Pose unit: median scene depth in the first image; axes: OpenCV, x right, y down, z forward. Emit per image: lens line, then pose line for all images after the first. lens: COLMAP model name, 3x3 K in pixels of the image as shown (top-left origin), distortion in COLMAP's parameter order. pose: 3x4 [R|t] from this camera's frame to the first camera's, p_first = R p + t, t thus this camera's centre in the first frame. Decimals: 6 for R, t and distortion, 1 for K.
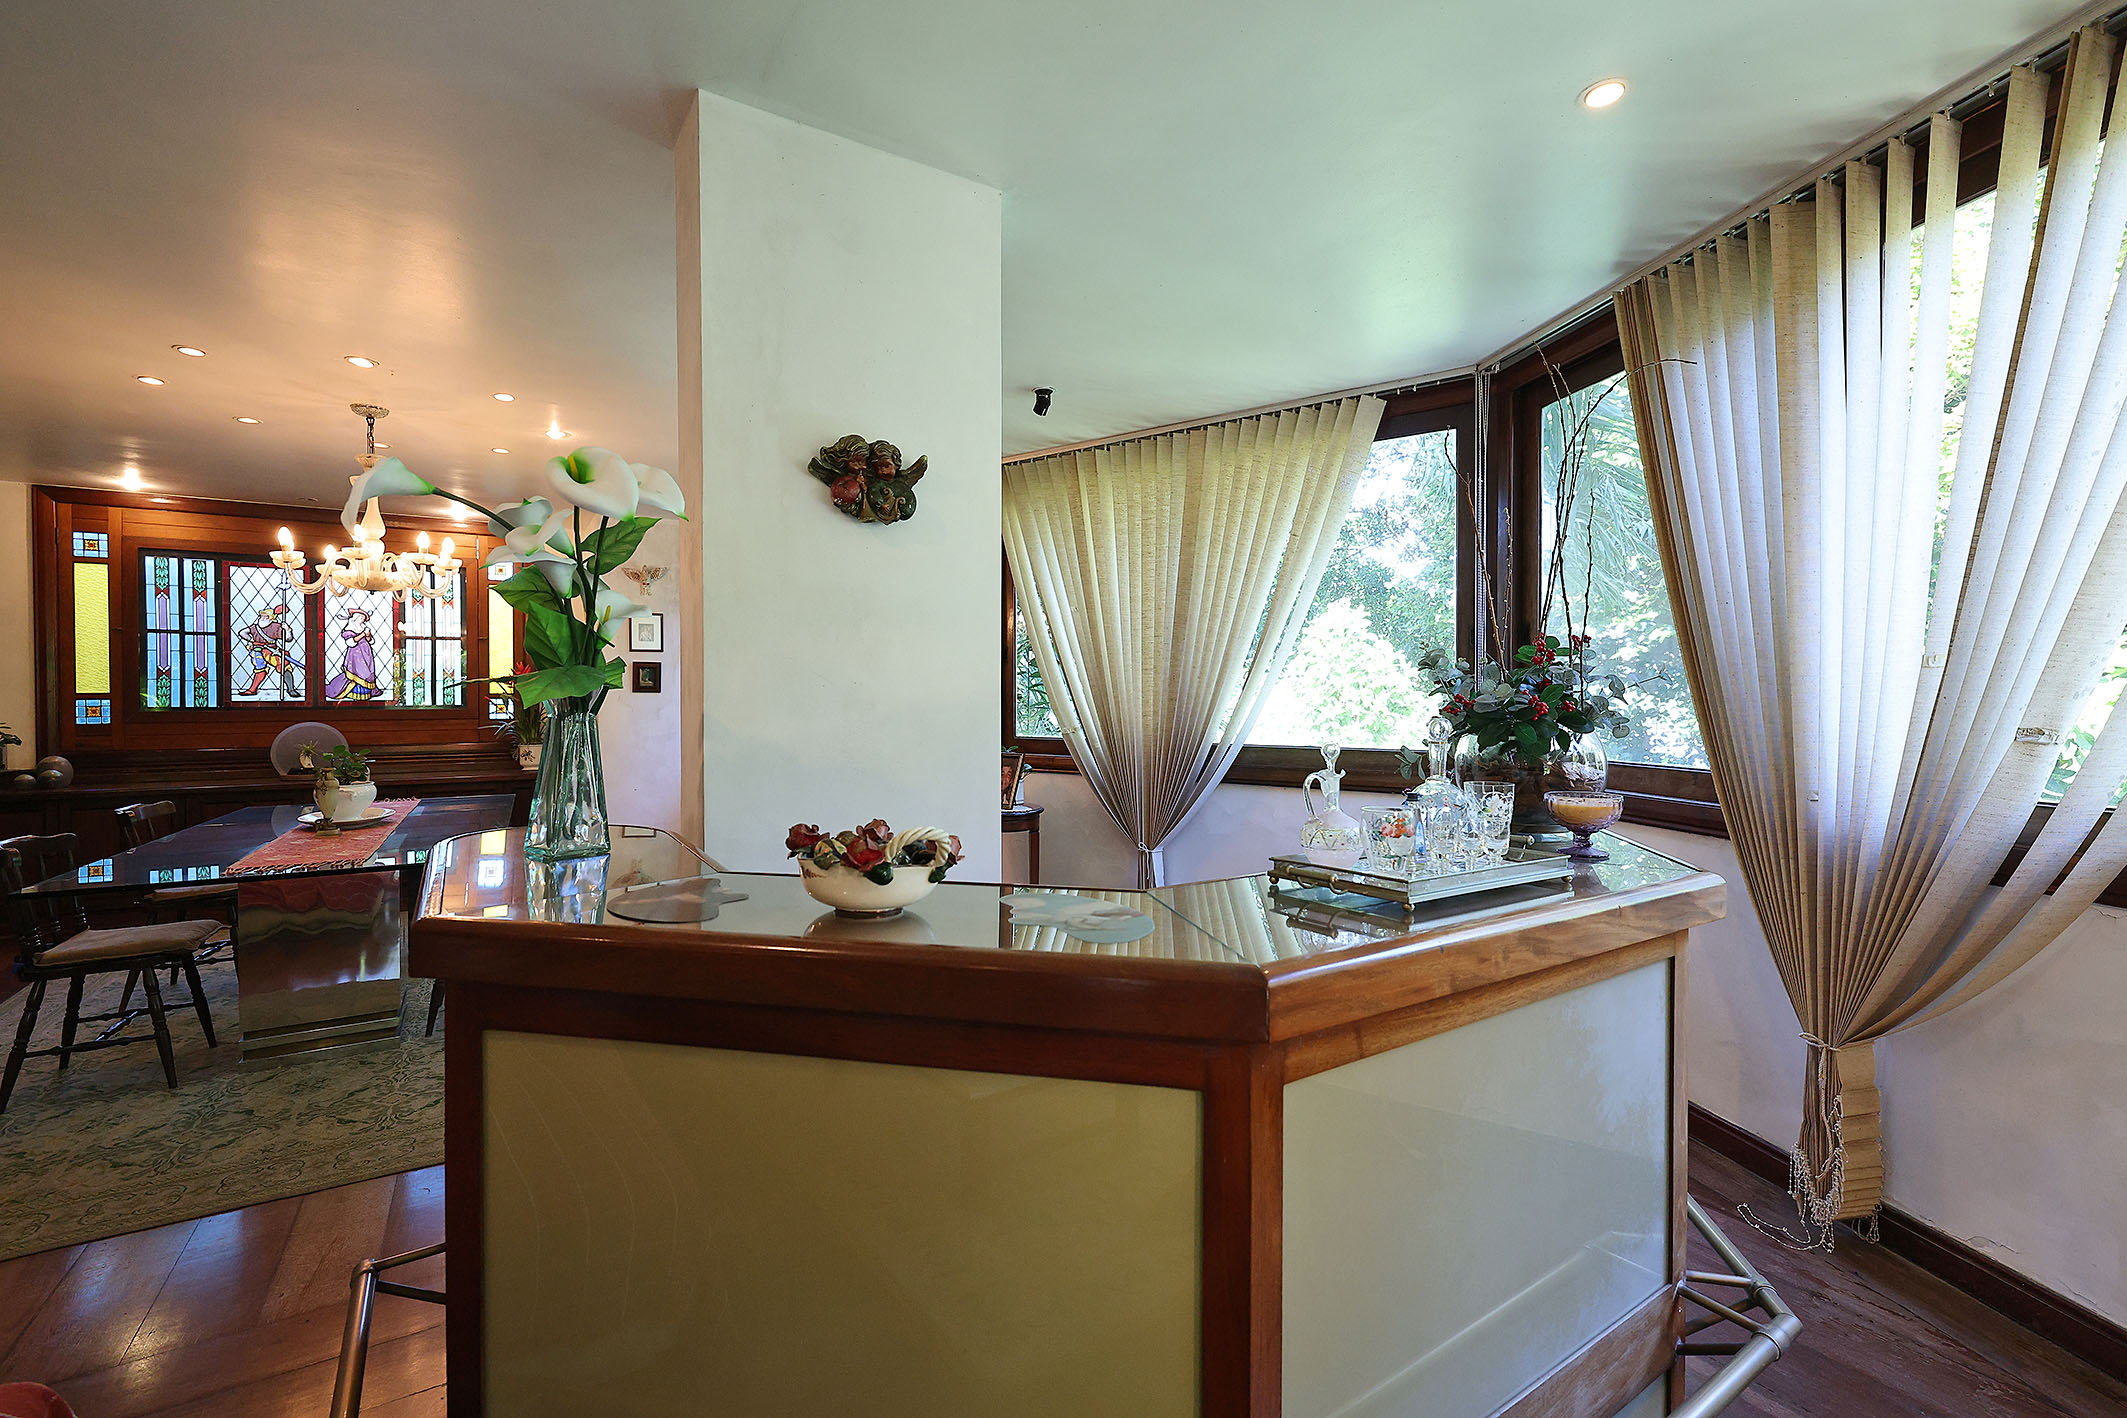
lens RADIAL K [[904.8, 0, 1054.9], [0, 904.8, 707.6], [0, 0, 1]] dist [0.008706, -0.002335]
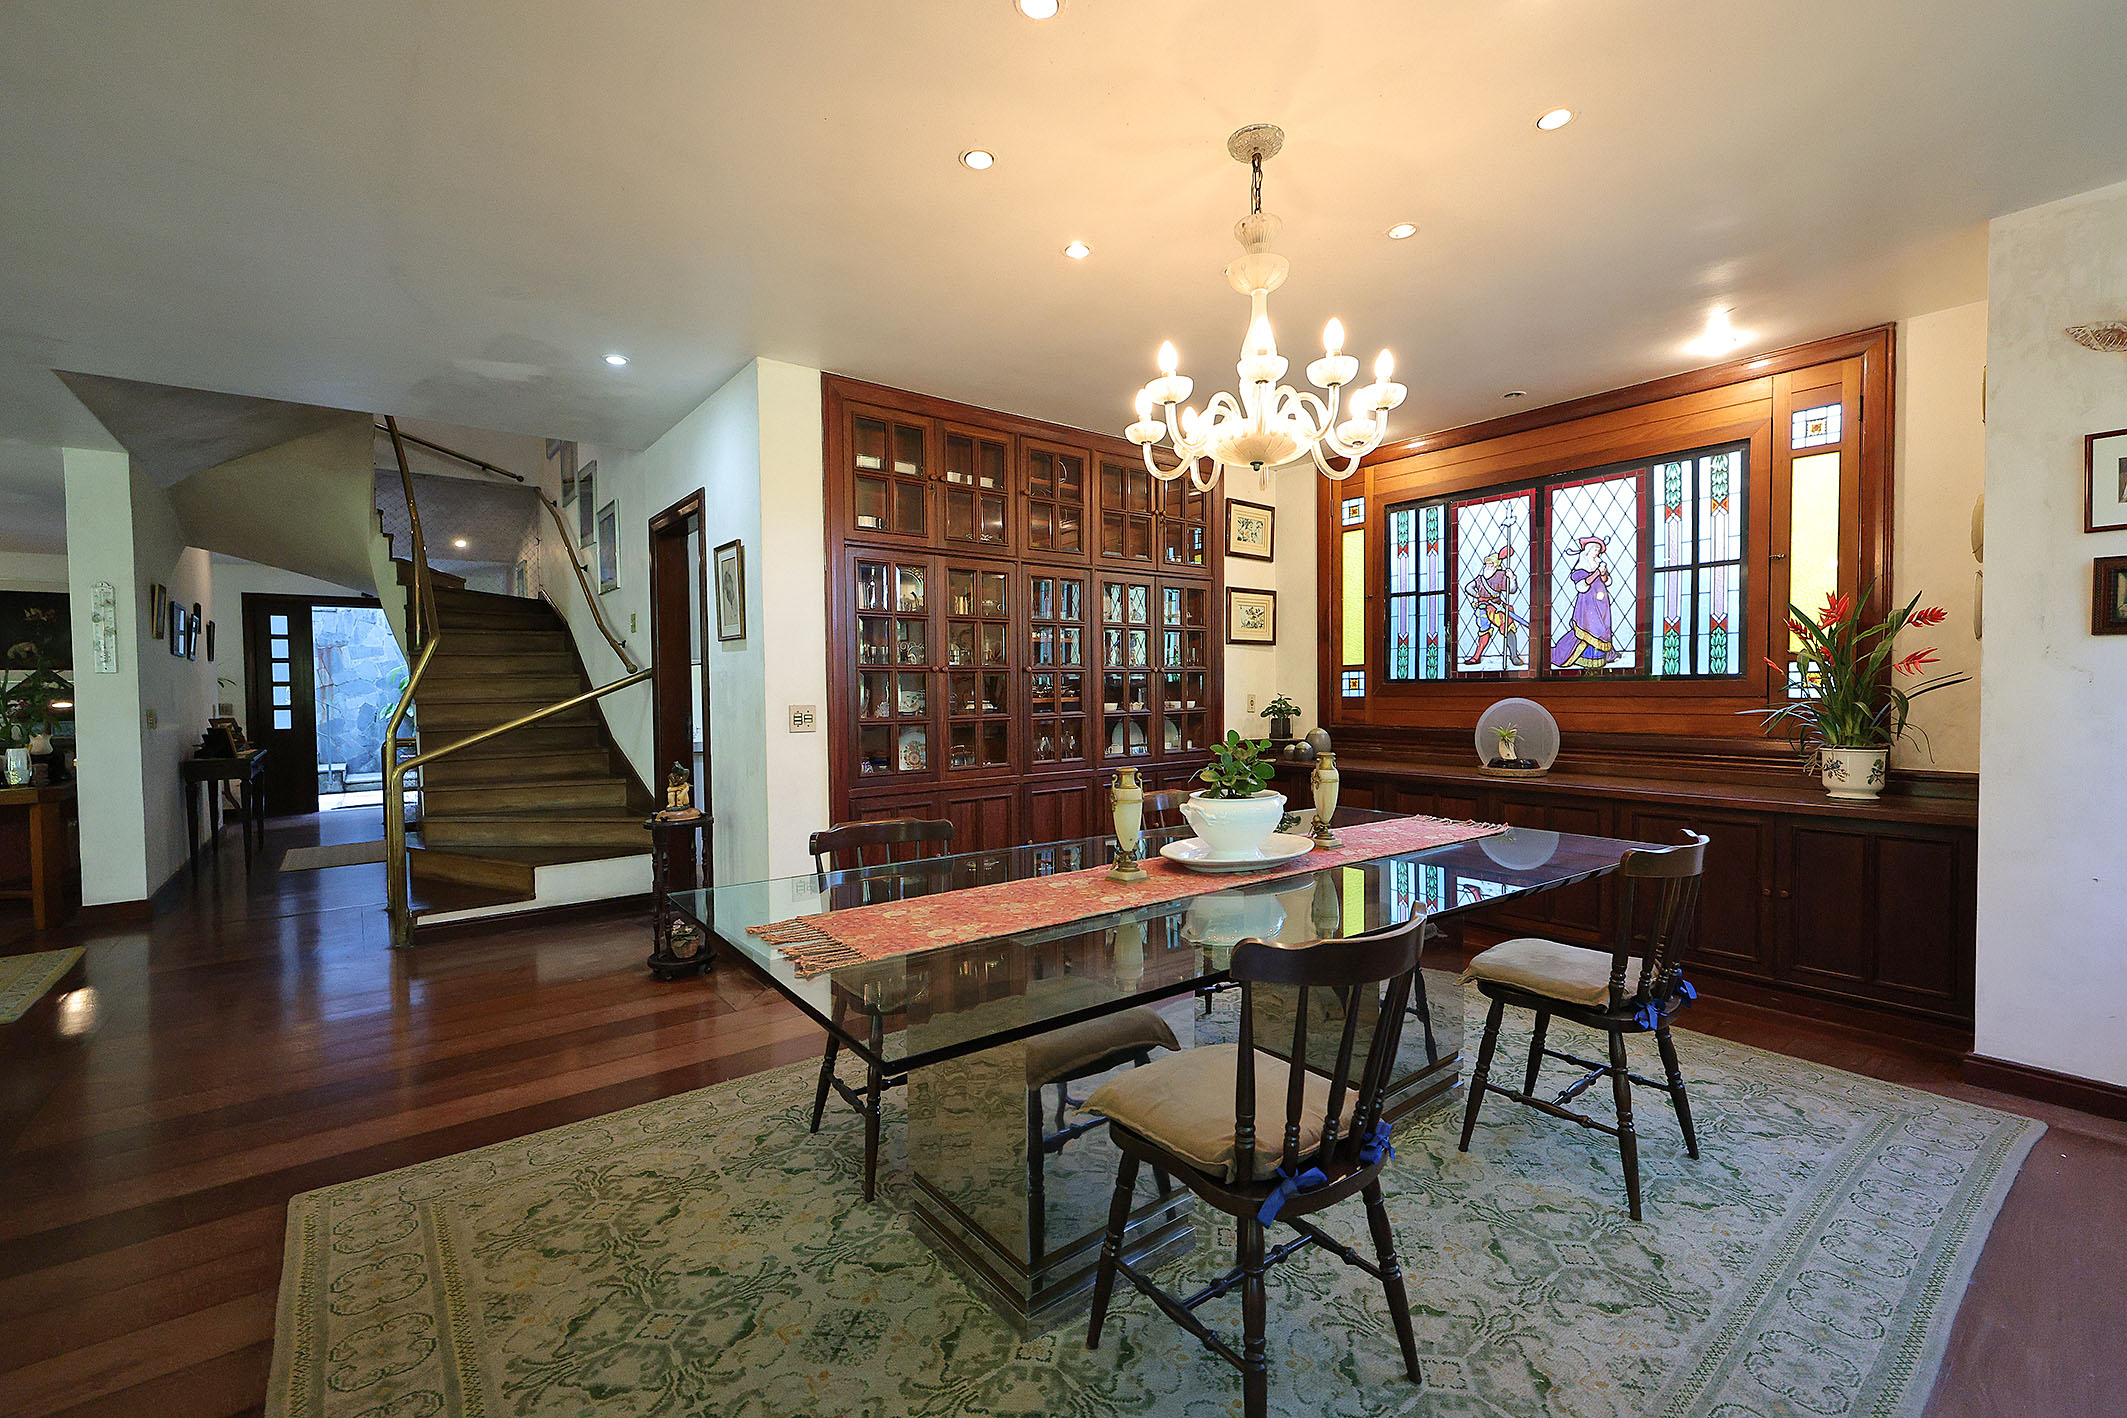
lens RADIAL K [[904.8, 0, 1060.5], [0, 904.8, 698.4], [0, 0, 1]] dist [0.008706, -0.002335]
pose [[0.110849, 0.012953, -0.993753, -0.130838], [-0.001398, 0.999916, 0.012877, 0.007181], [0.993836, -0.000038, 0.110857, 0.561760]]
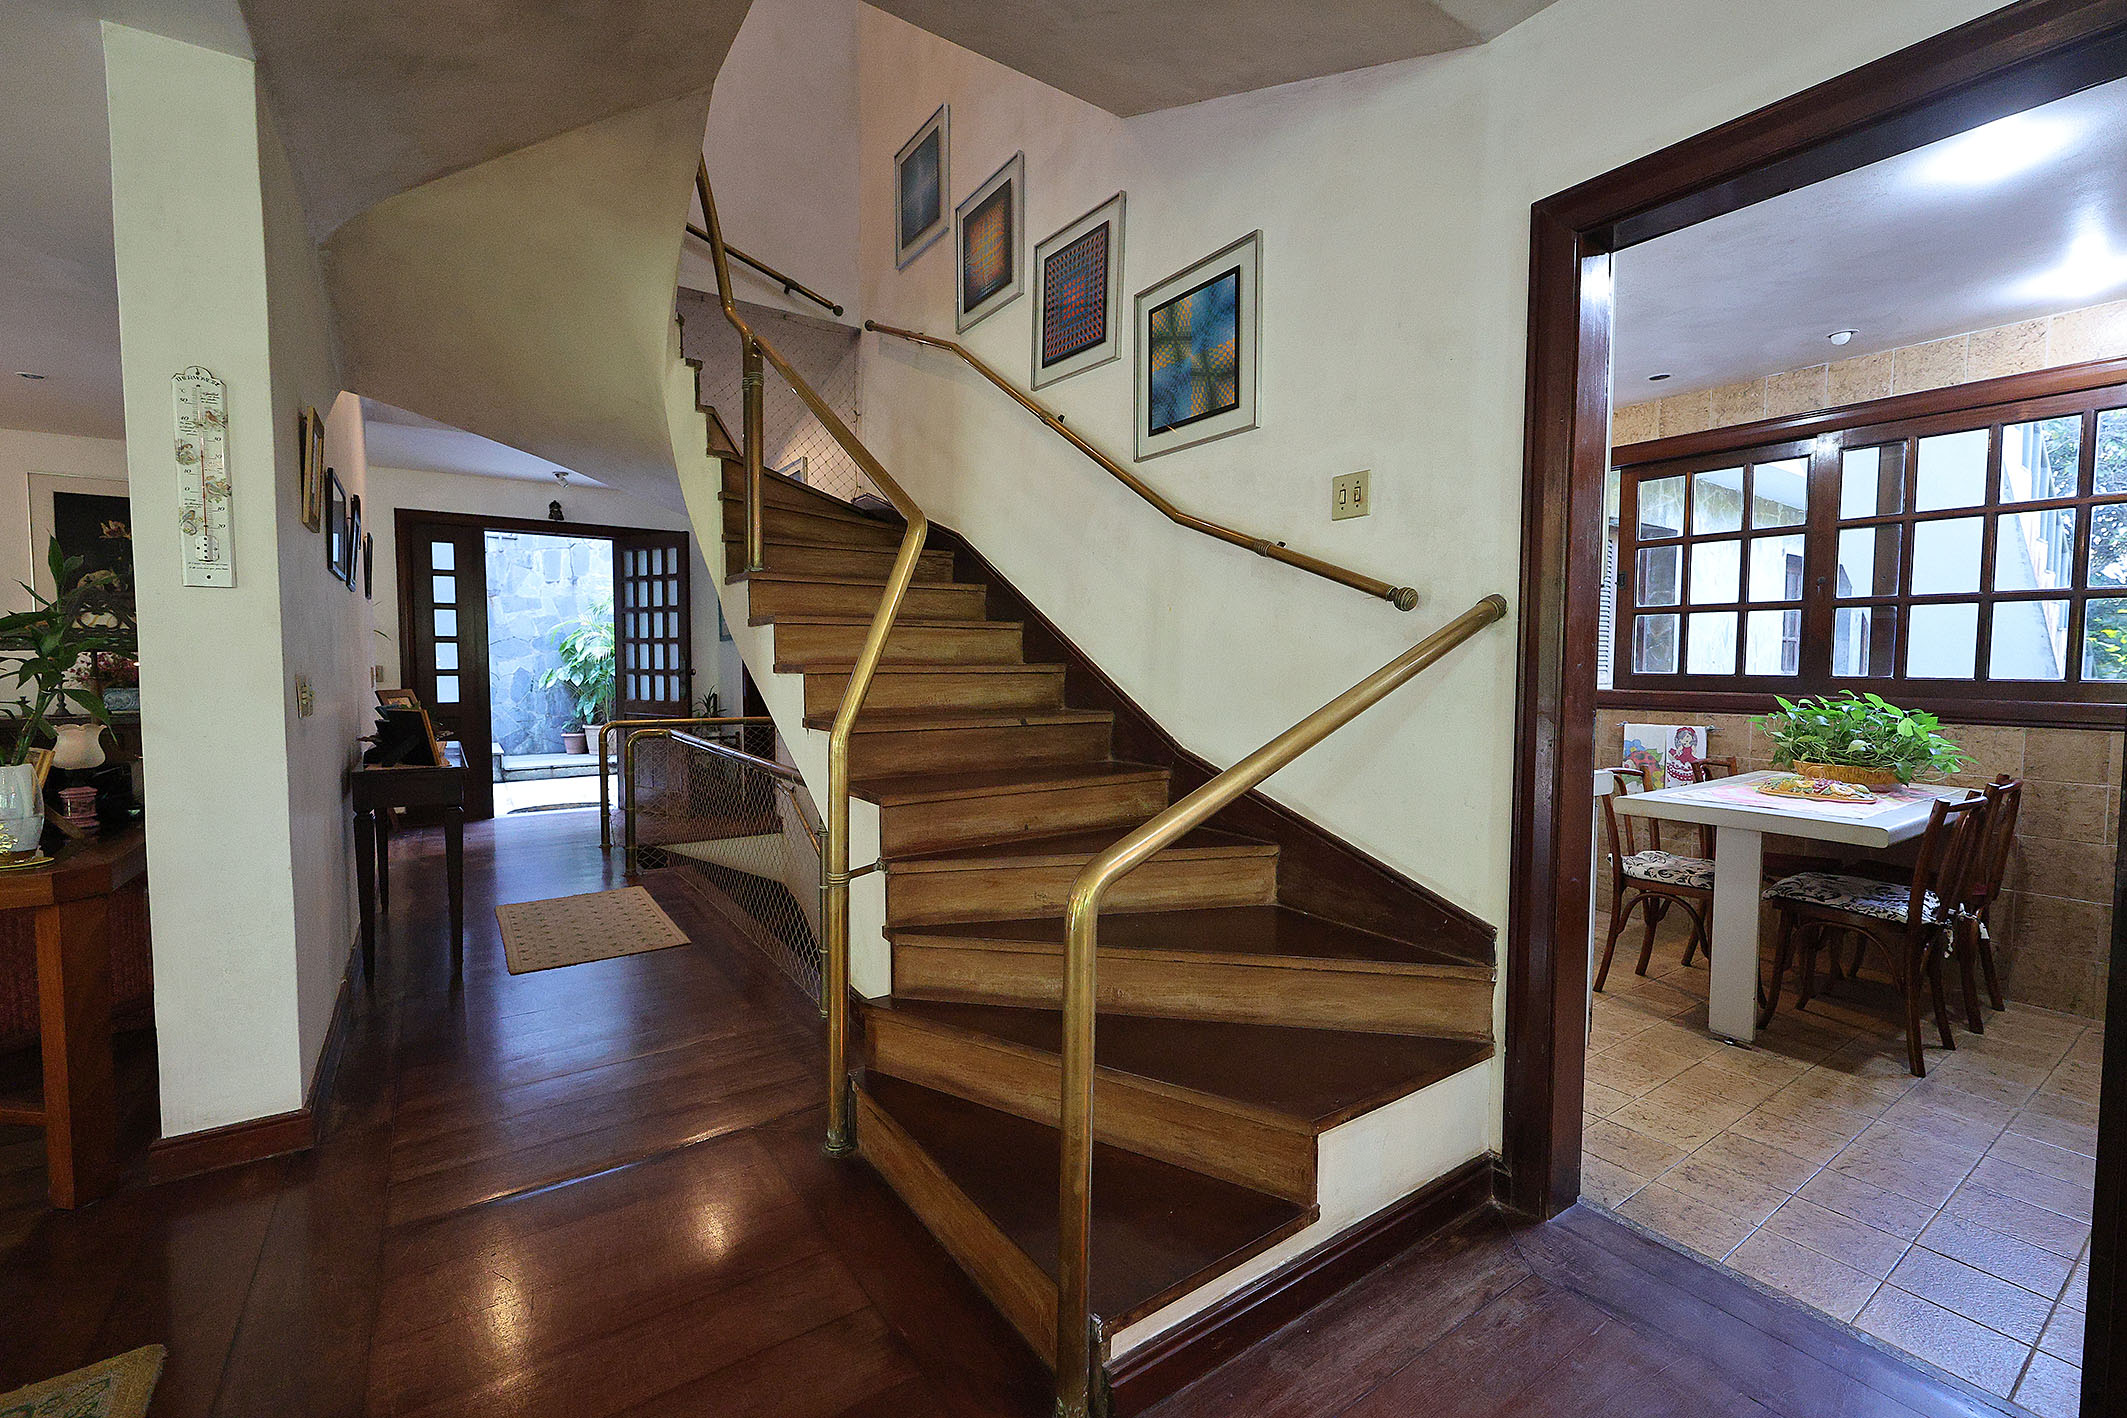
lens RADIAL K [[904.8, 0, 1057.7], [0, 904.8, 700.5], [0, 0, 1]] dist [0.008706, -0.002335]
pose [[0.046568, 0.043710, -0.997958, -0.706780], [-0.018077, 0.998915, 0.042908, 0.018424], [0.998752, 0.016042, 0.047307, 0.082371]]
